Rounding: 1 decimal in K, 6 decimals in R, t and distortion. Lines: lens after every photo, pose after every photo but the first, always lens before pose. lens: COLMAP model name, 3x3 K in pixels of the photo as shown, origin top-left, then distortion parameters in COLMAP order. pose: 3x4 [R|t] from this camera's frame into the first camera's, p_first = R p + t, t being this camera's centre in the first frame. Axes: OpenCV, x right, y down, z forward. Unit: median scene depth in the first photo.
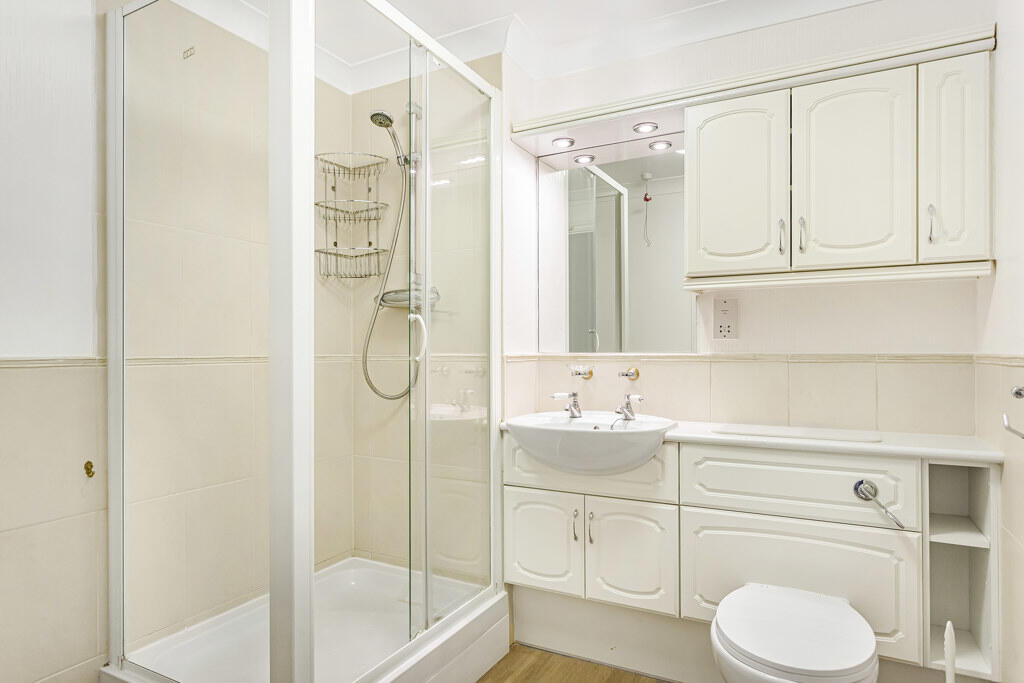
lens RADIAL K [[594.7, 0, 512.1], [0, 594.7, 358.4], [0, 0, 1]] dist [-0.002243, 0.000440]
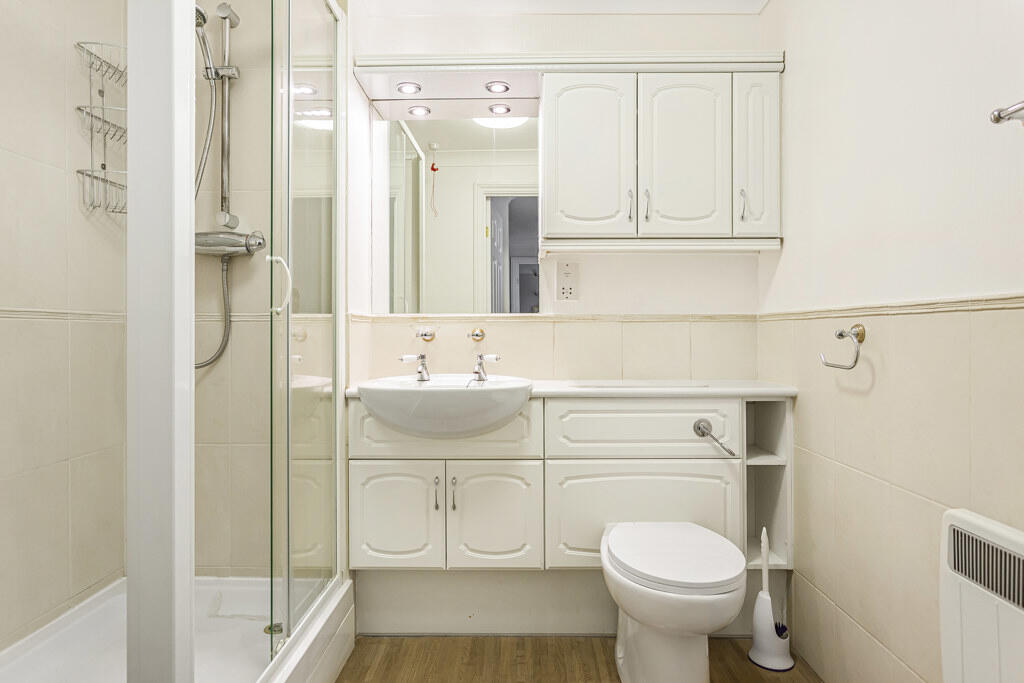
lens RADIAL K [[590.3, 0, 513.8], [0, 590.3, 336.4], [0, 0, 1]] dist [-0.002604, 0.000194]
pose [[0.888854, -0.002647, 0.458183, -0.218897], [0.005210, 0.999977, -0.004330, 0.037704], [-0.458161, 0.006236, 0.888848, 0.114059]]
